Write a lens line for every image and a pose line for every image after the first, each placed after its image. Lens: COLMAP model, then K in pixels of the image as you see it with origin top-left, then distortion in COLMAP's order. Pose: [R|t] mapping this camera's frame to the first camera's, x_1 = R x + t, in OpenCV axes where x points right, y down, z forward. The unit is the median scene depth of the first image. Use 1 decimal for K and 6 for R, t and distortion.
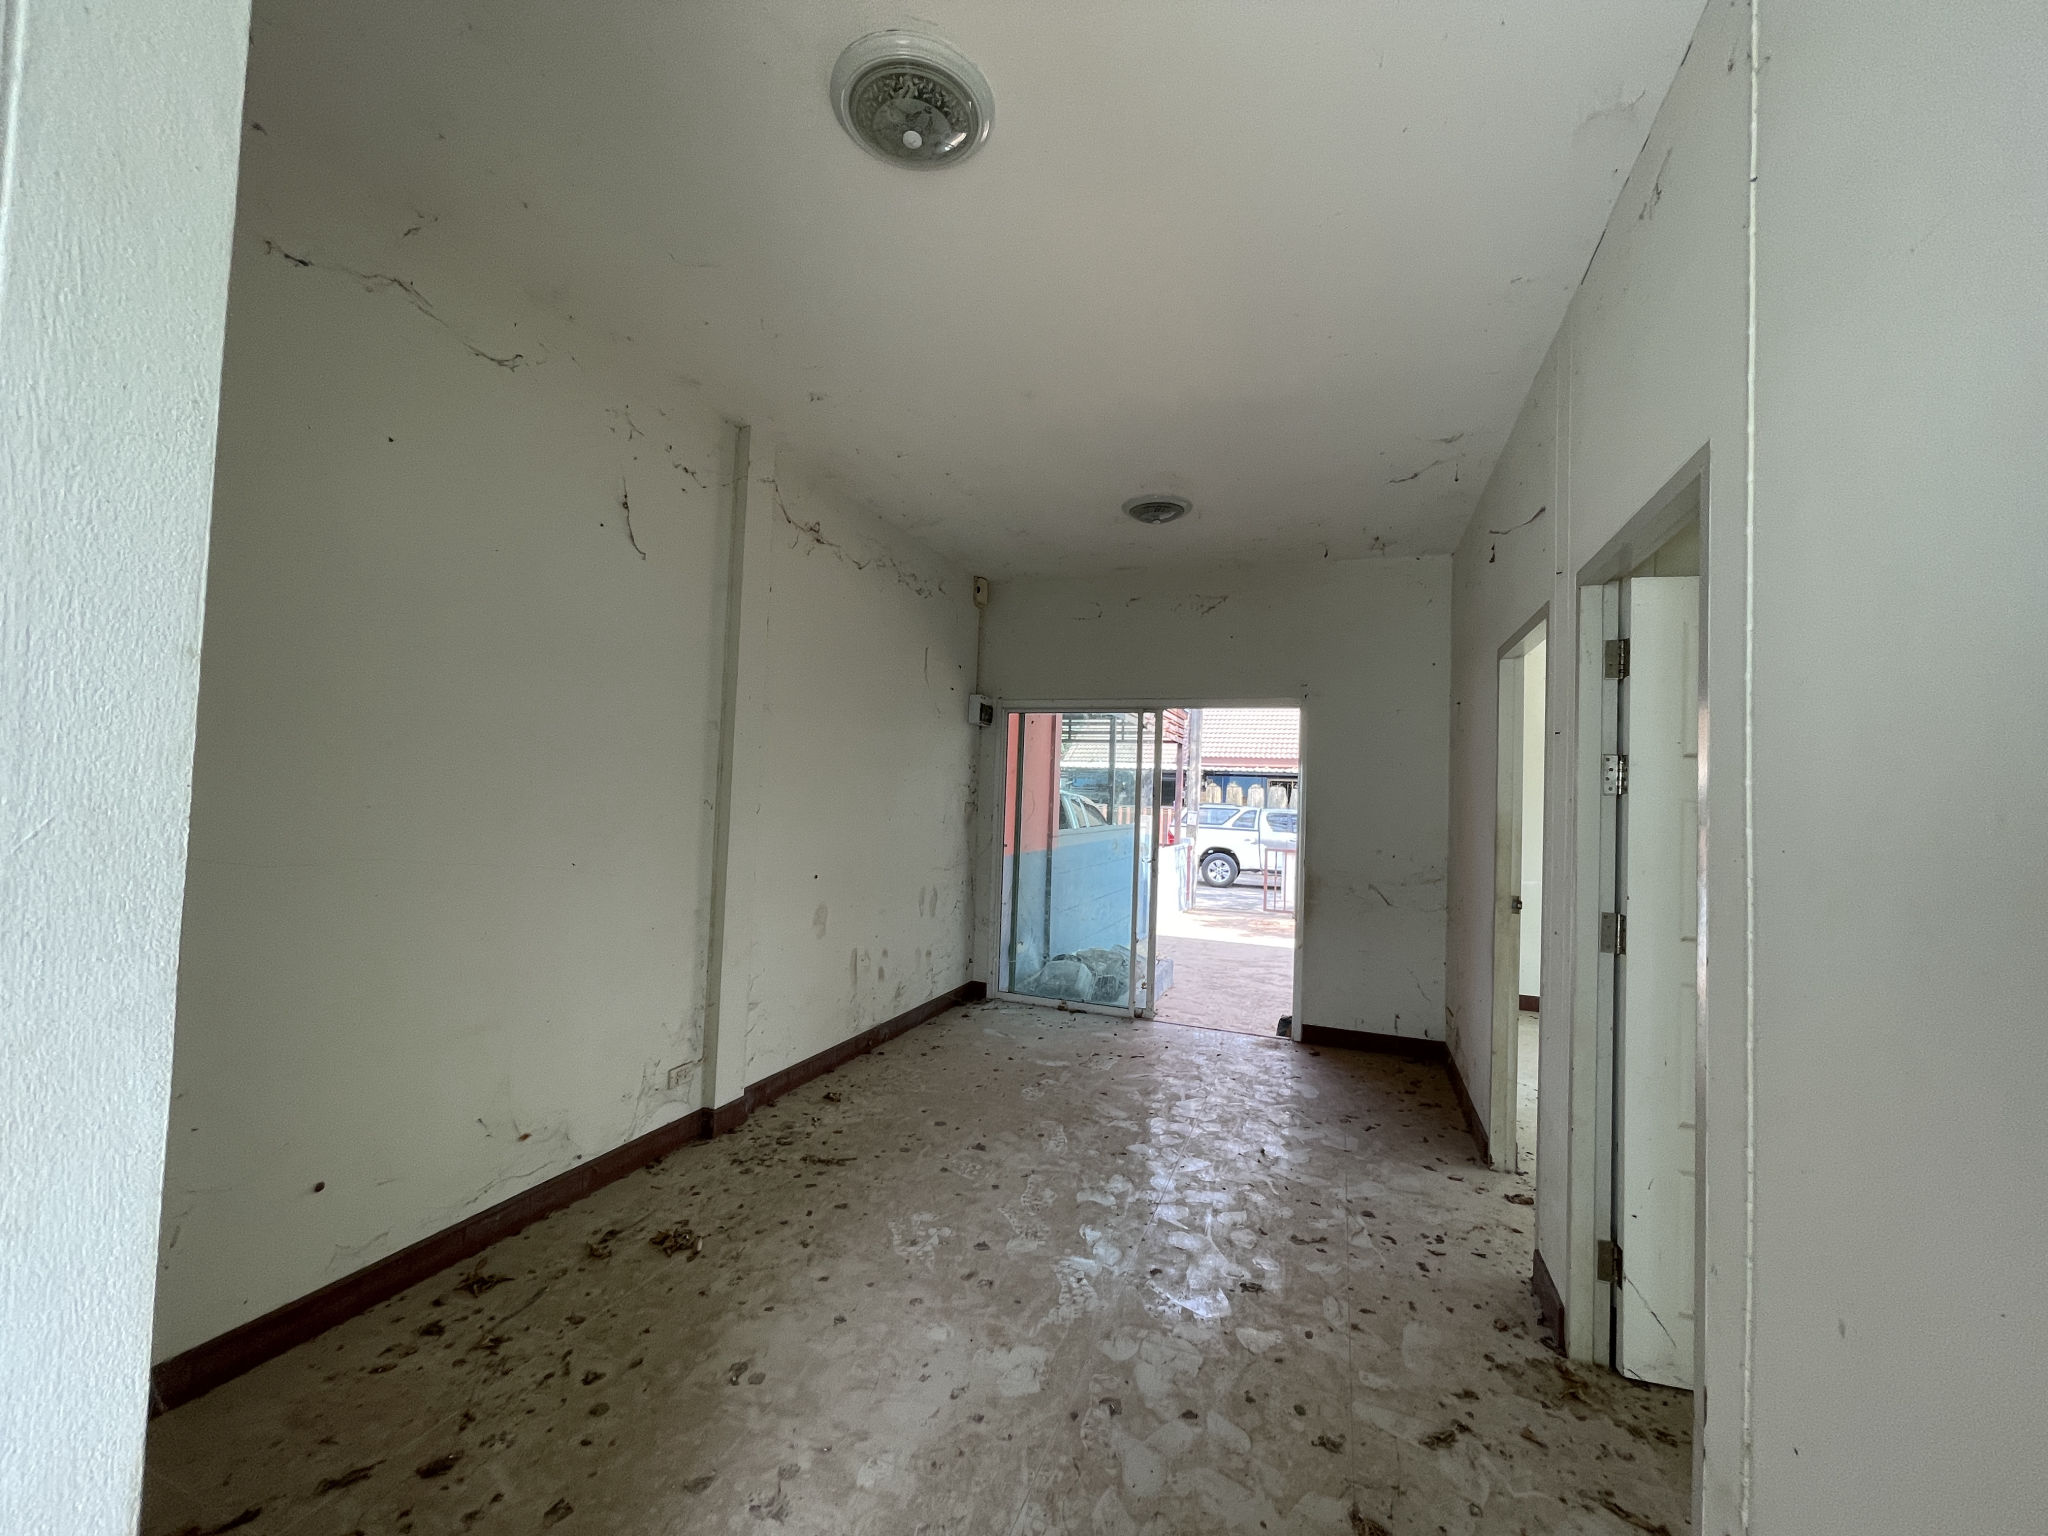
lens RADIAL K [[825.5, 0, 1017.0], [0, 825.5, 762.4], [0, 0, 1]] dist [-0.000127, 0.000308]
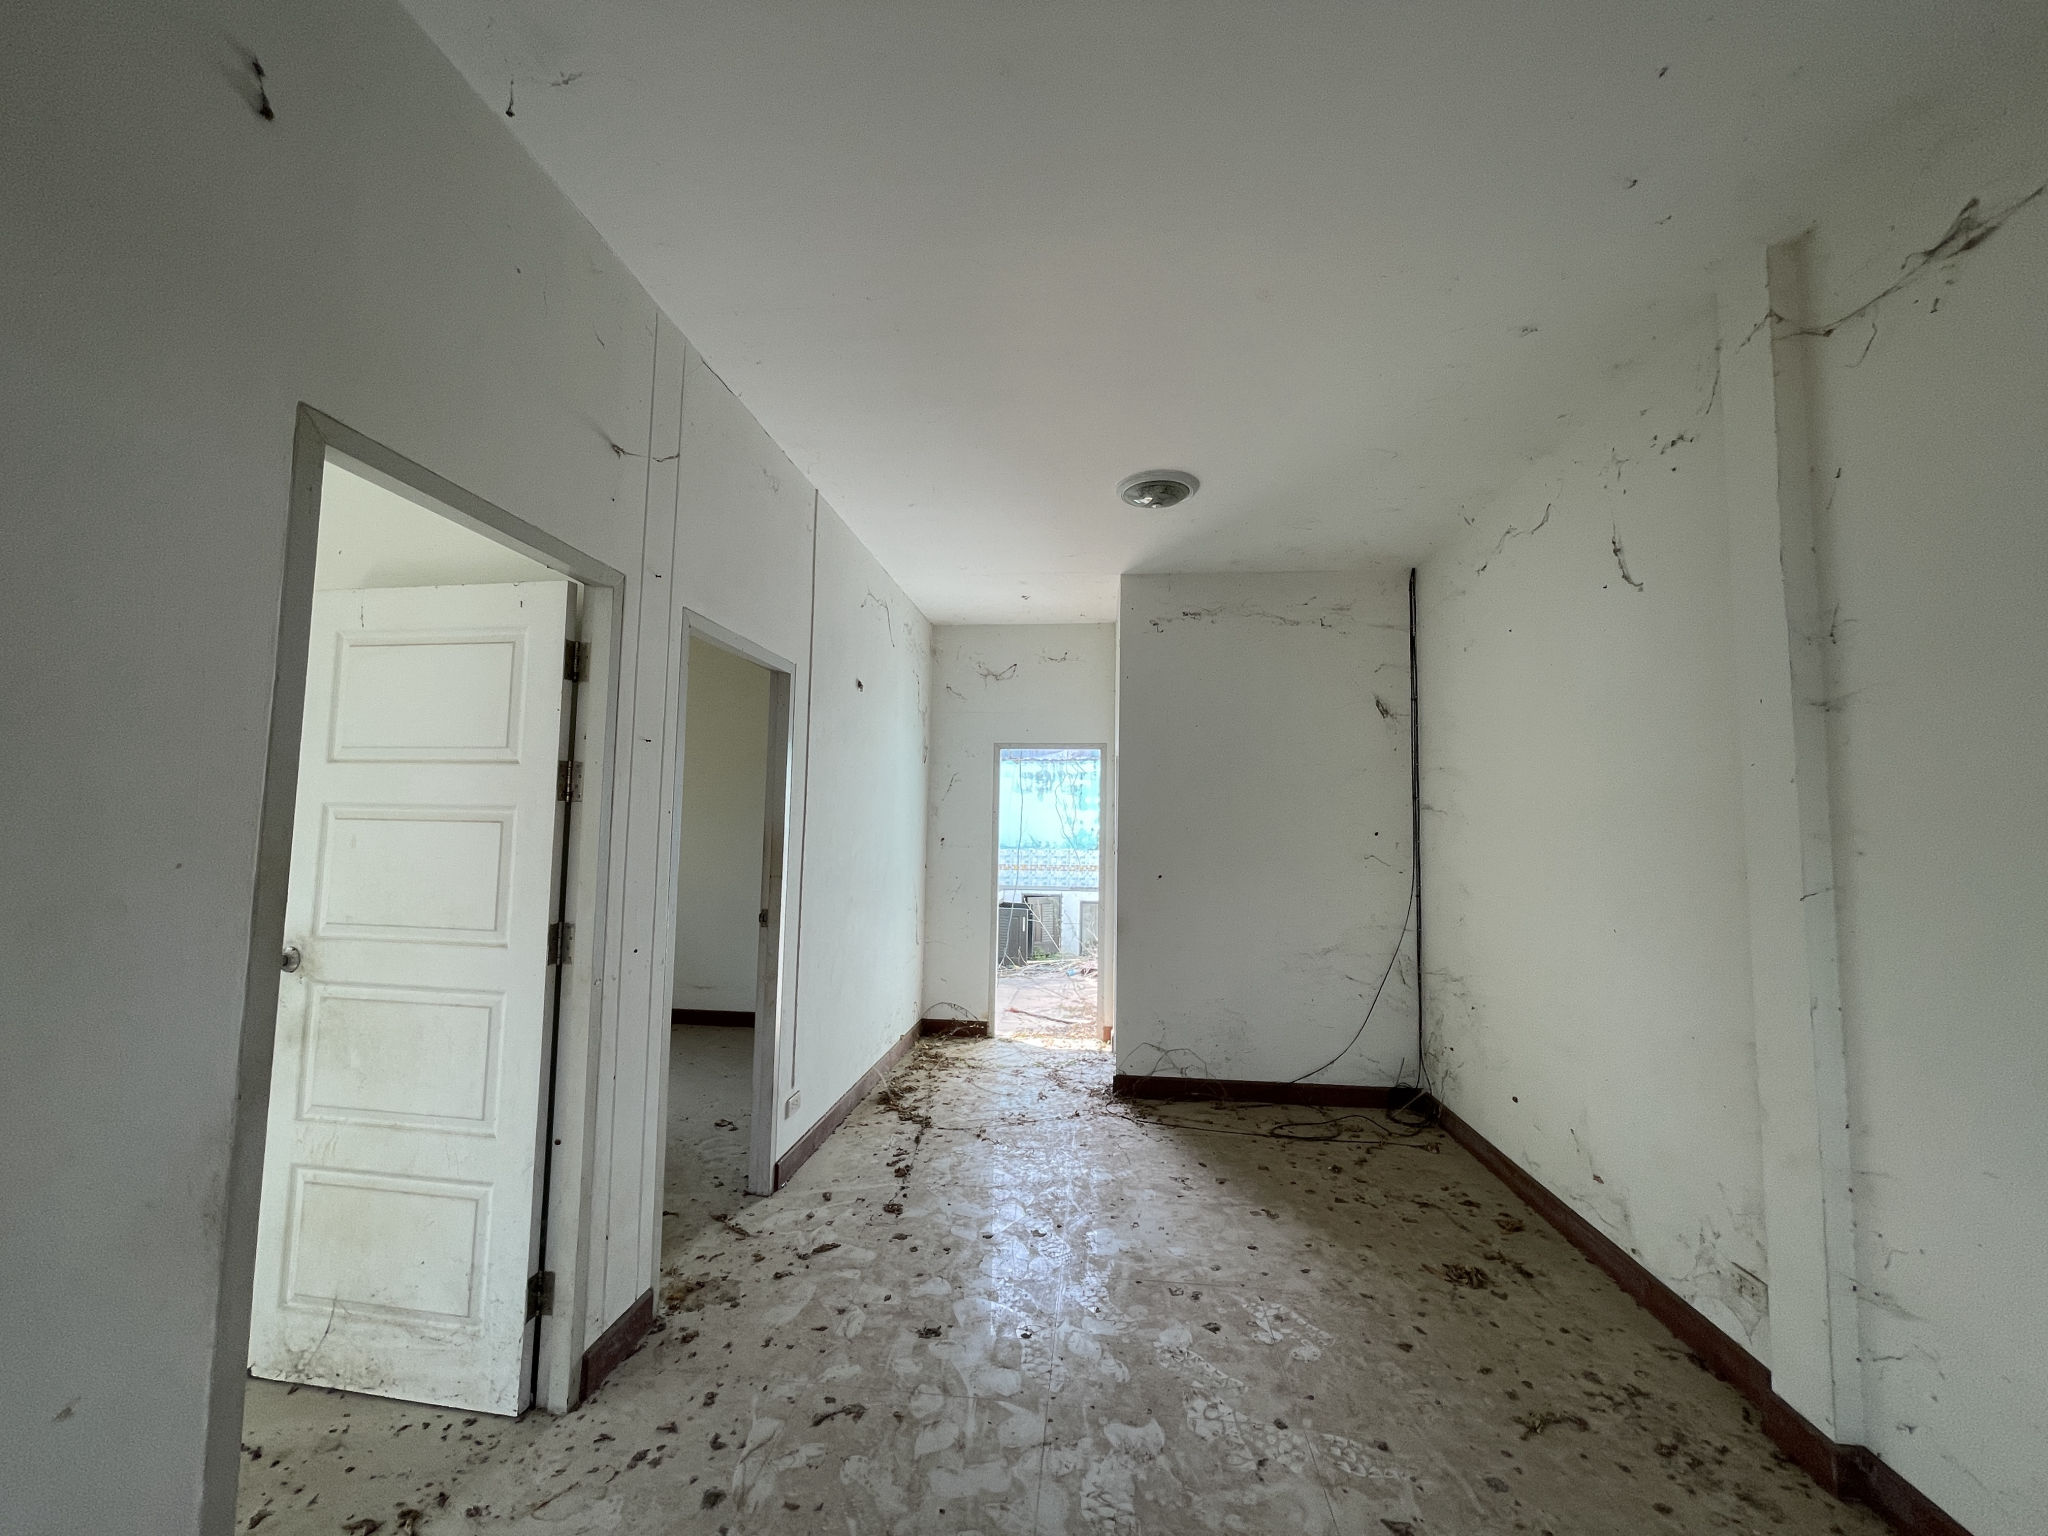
lens RADIAL K [[825.5, 0, 1017.0], [0, 825.5, 762.4], [0, 0, 1]] dist [-0.000127, 0.000308]
pose [[-0.963656, -0.077433, -0.255678, 0.461085], [-0.045487, 0.990655, -0.128583, 0.089708], [0.263245, -0.112280, -0.958173, 1.928969]]
